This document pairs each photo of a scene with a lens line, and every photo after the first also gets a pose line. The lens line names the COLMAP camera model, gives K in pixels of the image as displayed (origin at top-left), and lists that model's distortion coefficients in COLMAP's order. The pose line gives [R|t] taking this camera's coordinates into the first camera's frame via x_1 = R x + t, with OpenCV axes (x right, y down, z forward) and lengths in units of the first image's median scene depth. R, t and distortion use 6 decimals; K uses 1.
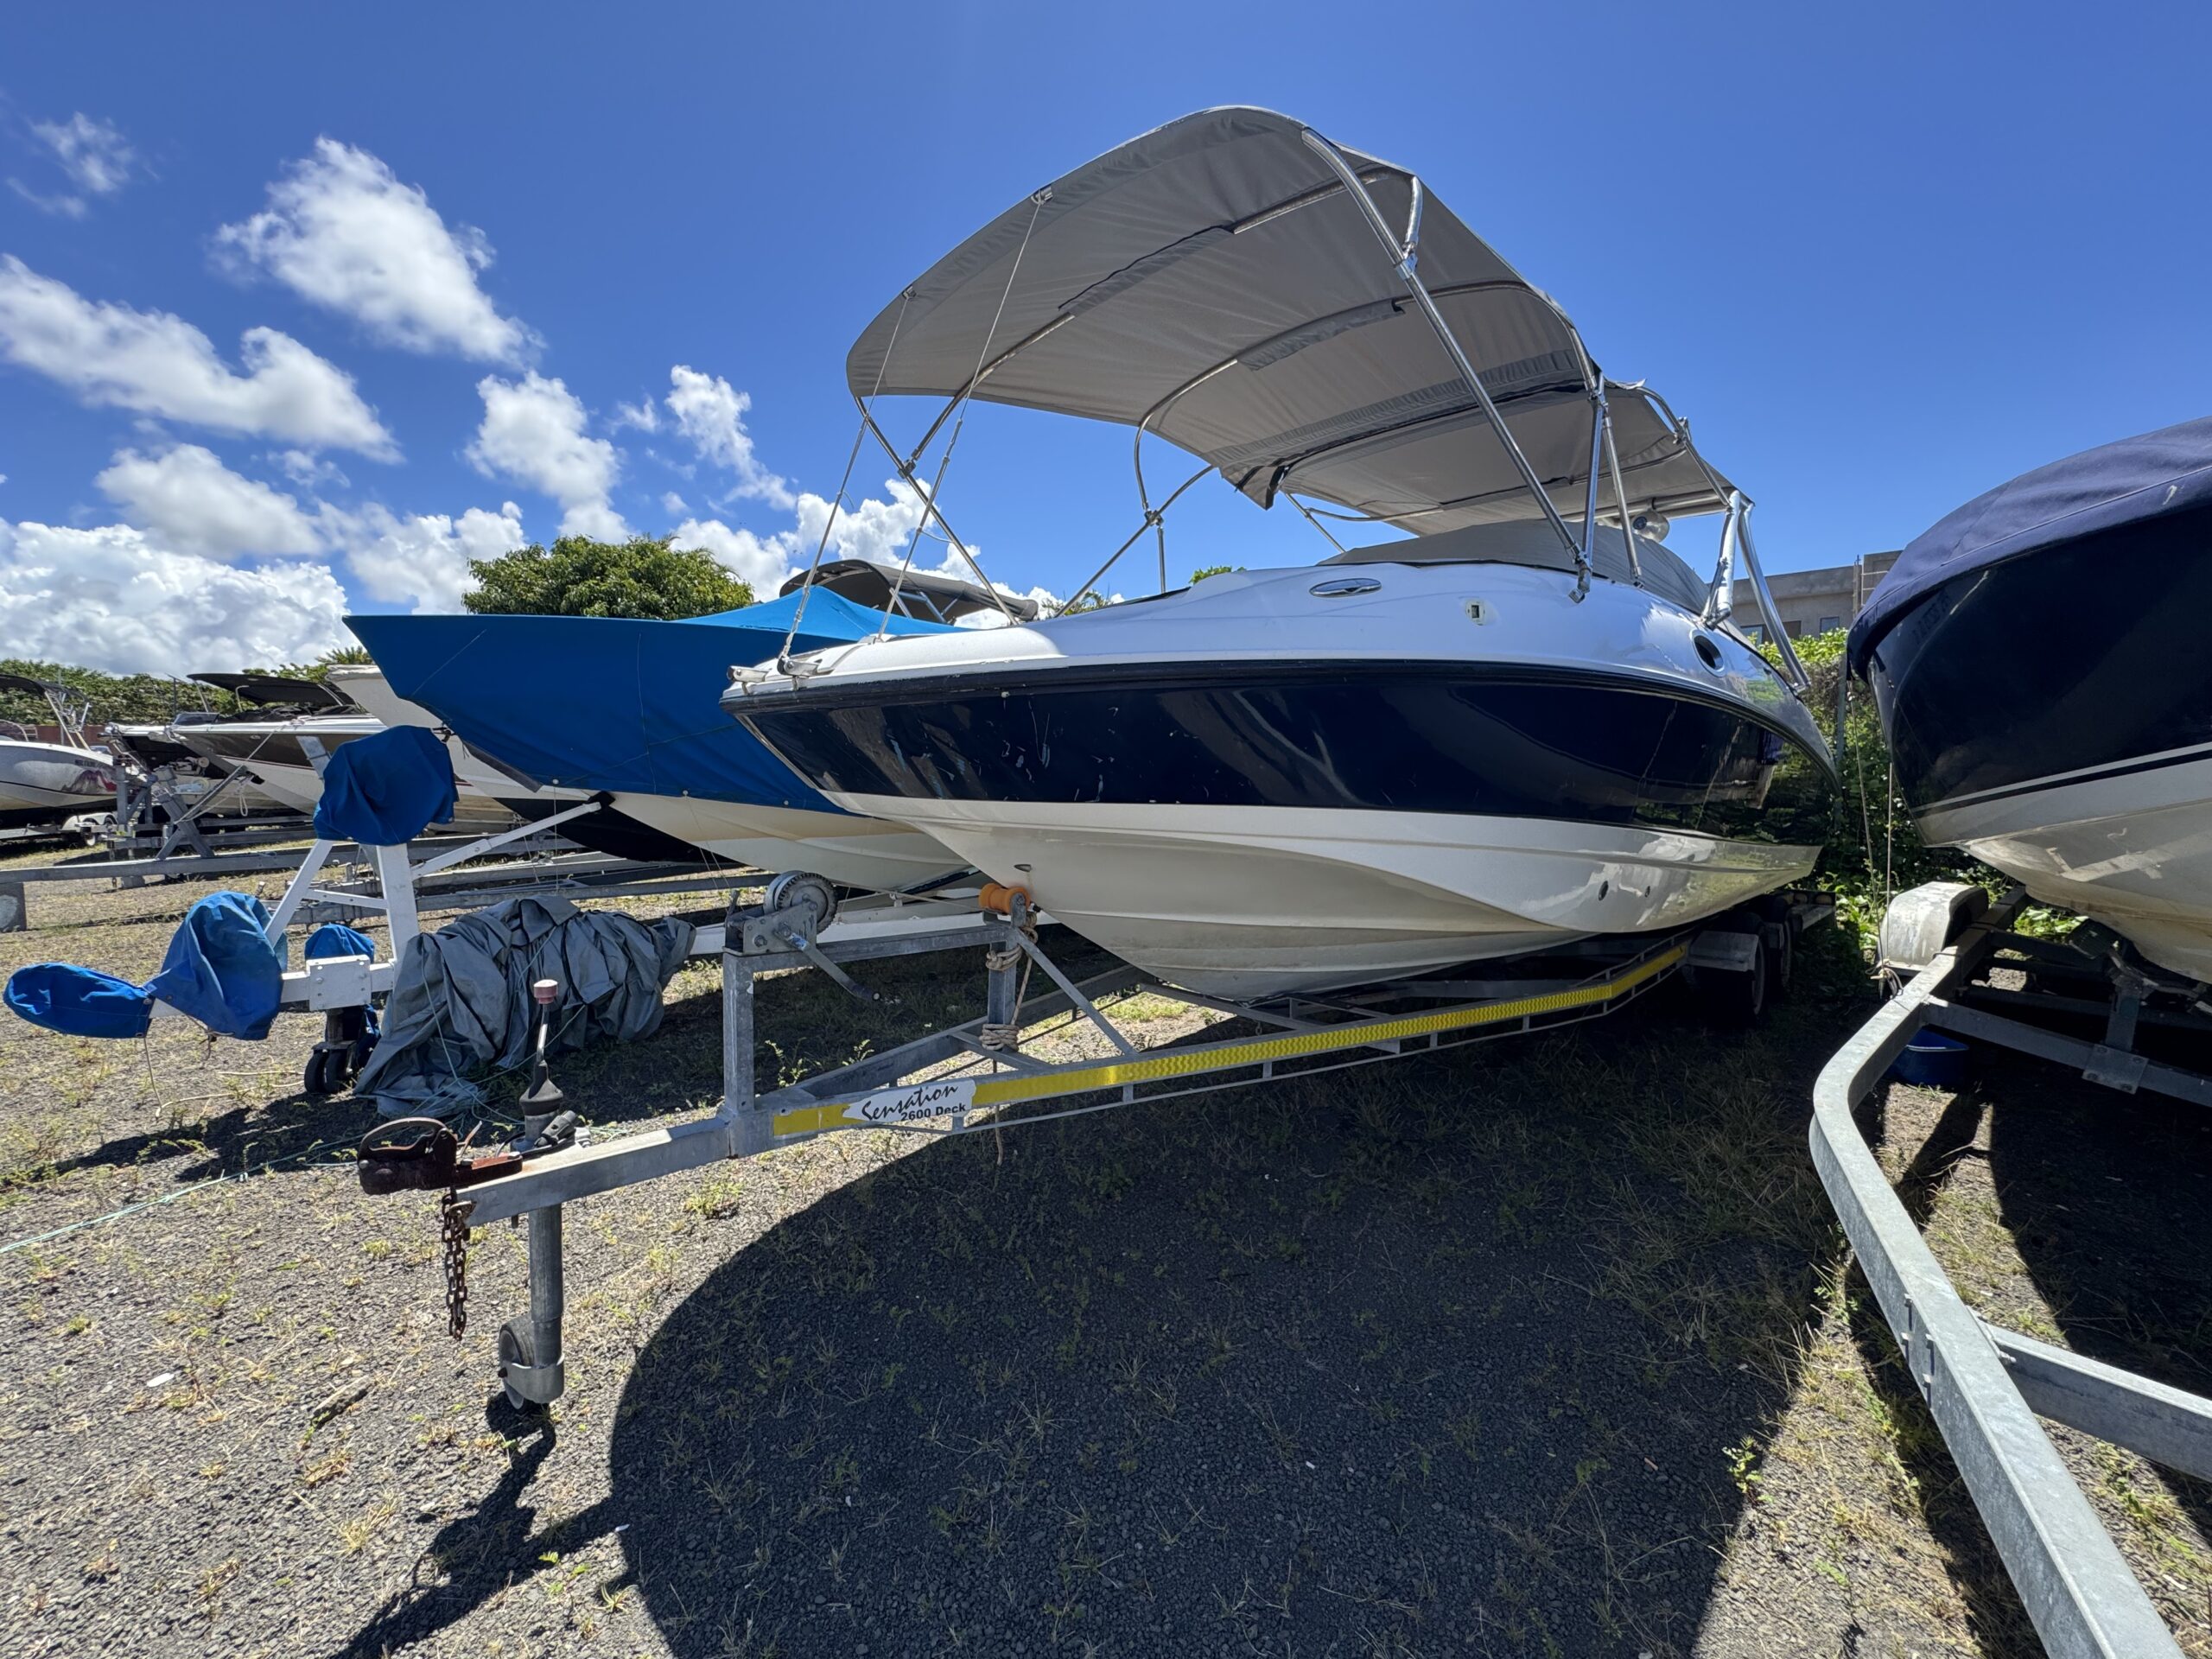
lens RADIAL K [[873.2, 0, 1106.0], [0, 873.2, 829.5], [0, 0, 1]] dist [0.000438, 0.000189]
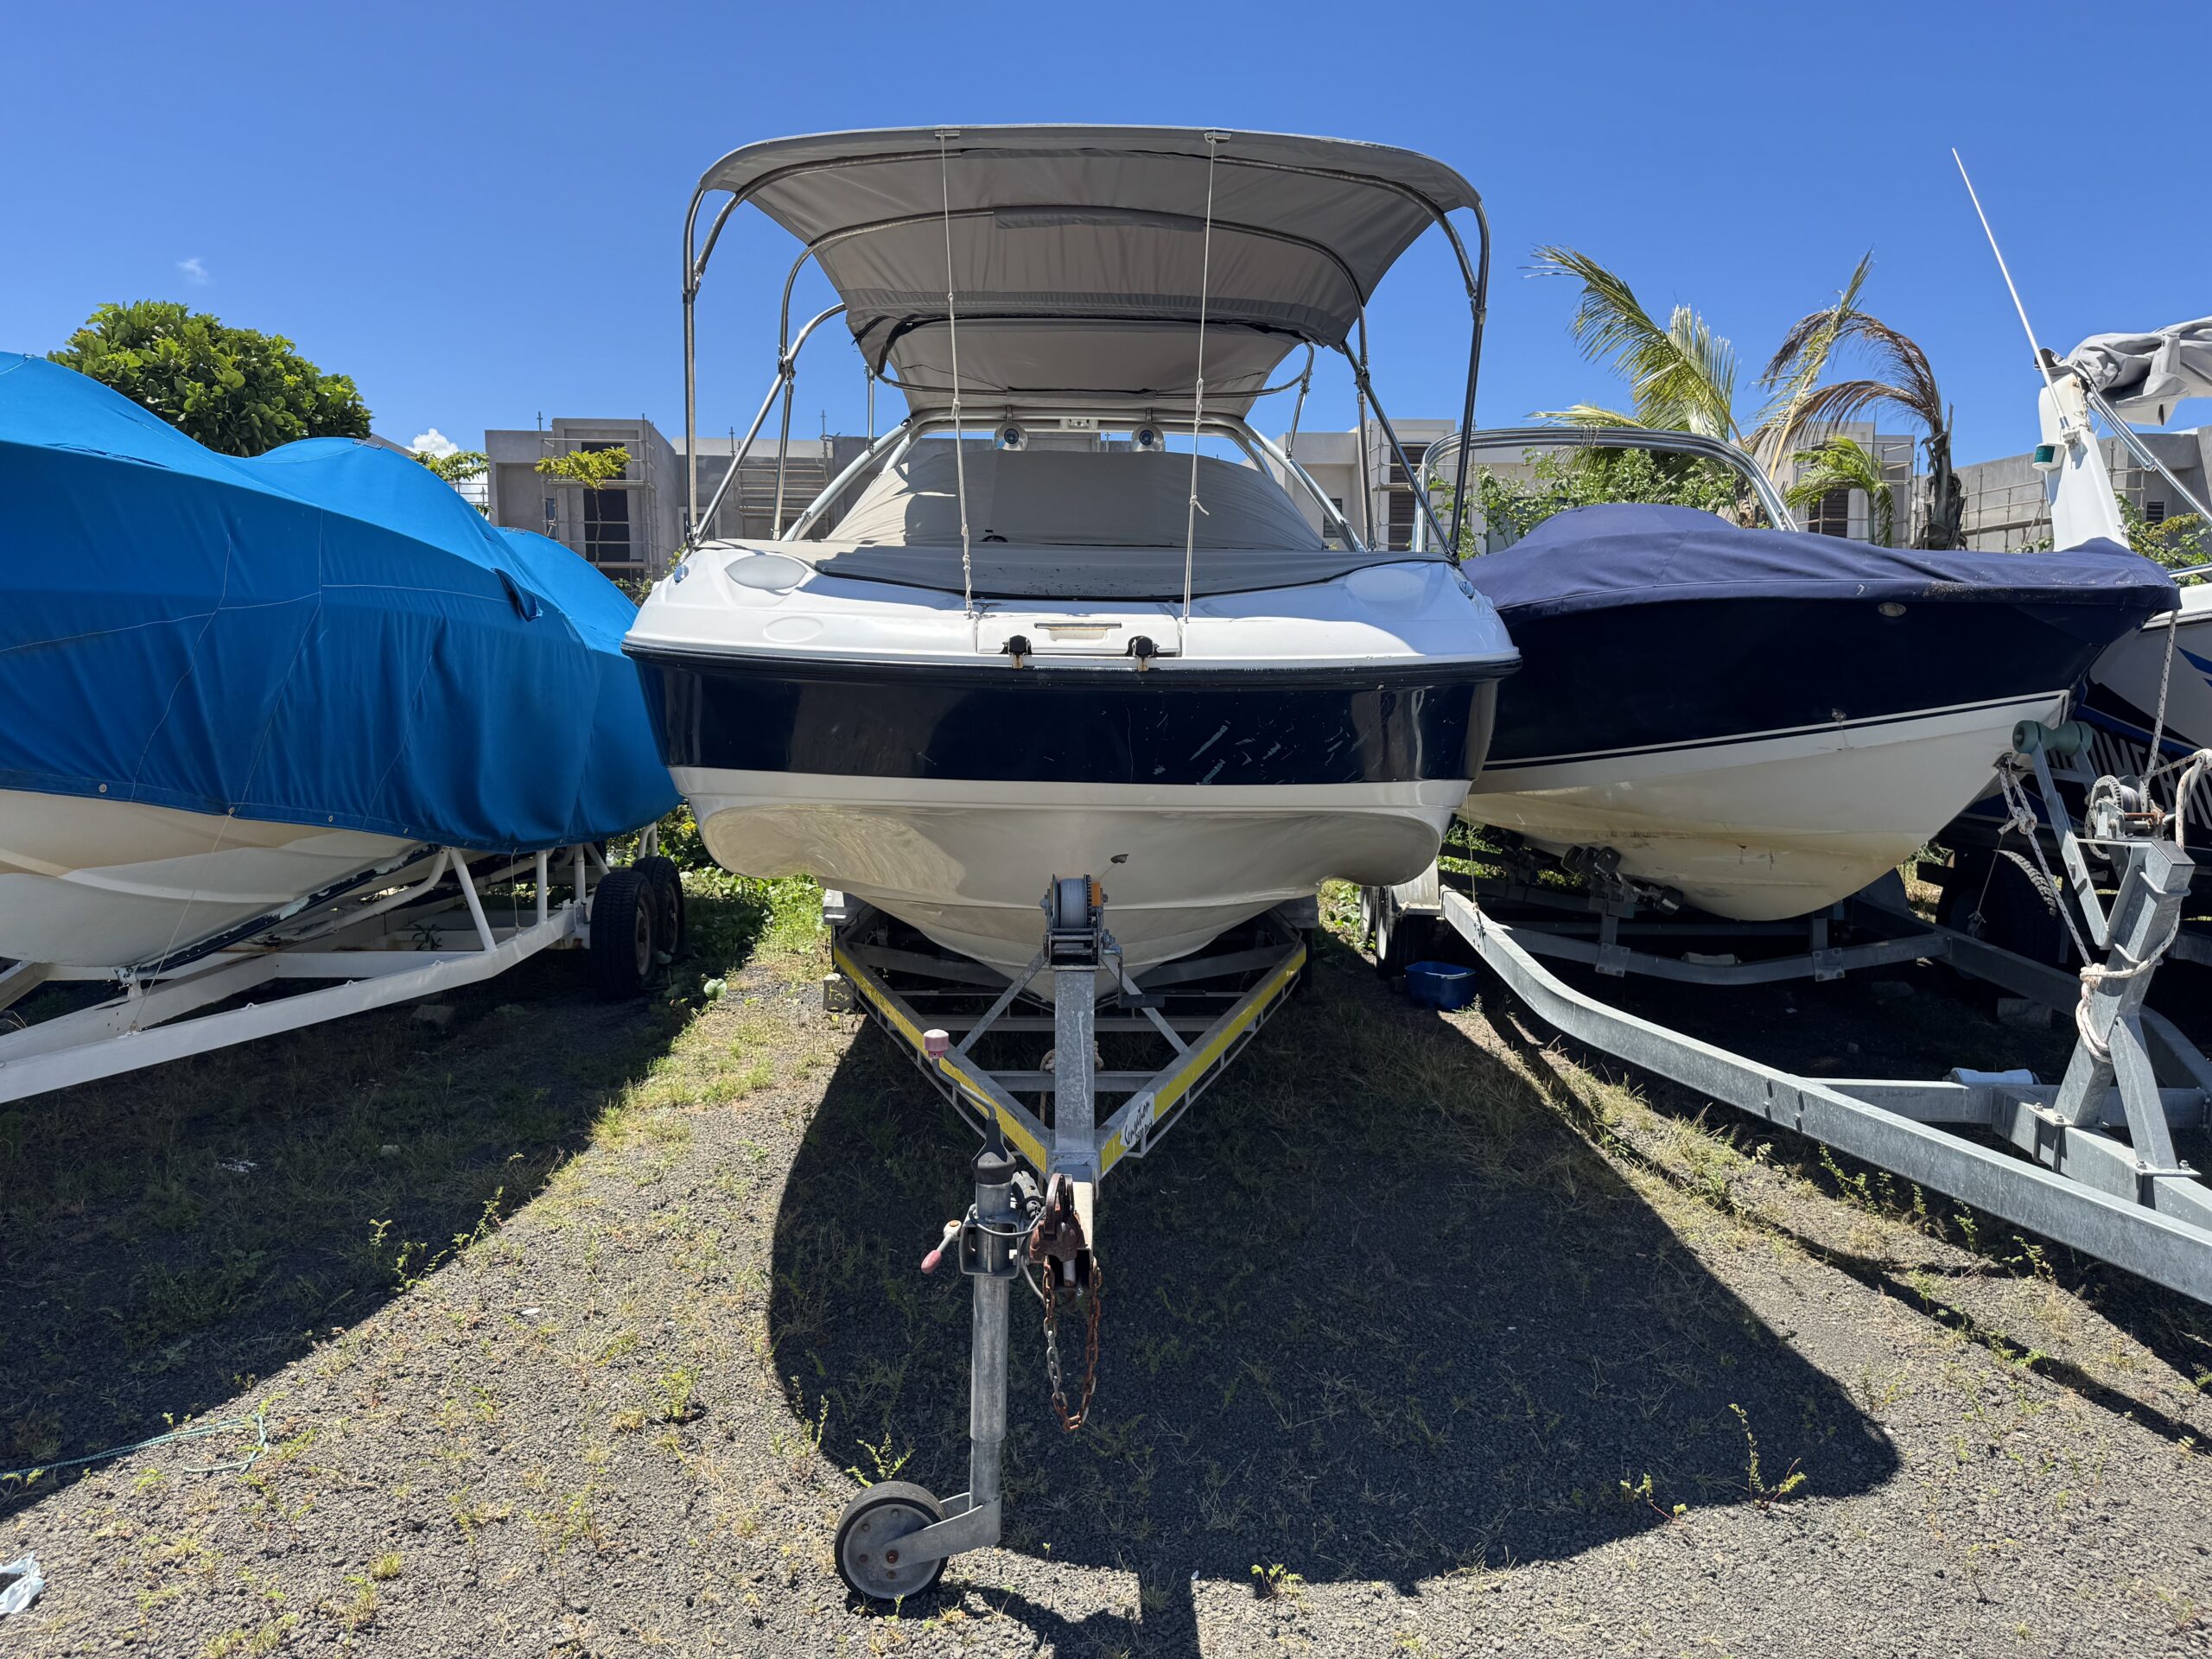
lens RADIAL K [[1512.6, 0, 1106.0], [0, 1512.6, 829.5], [0, 0, 1]] dist [0.054969, -0.001088]
pose [[0.703069, -0.058018, 0.708751, -0.993558], [0.045678, 0.998293, 0.036409, -0.035672], [-0.709653, 0.006776, 0.704519, -0.054126]]
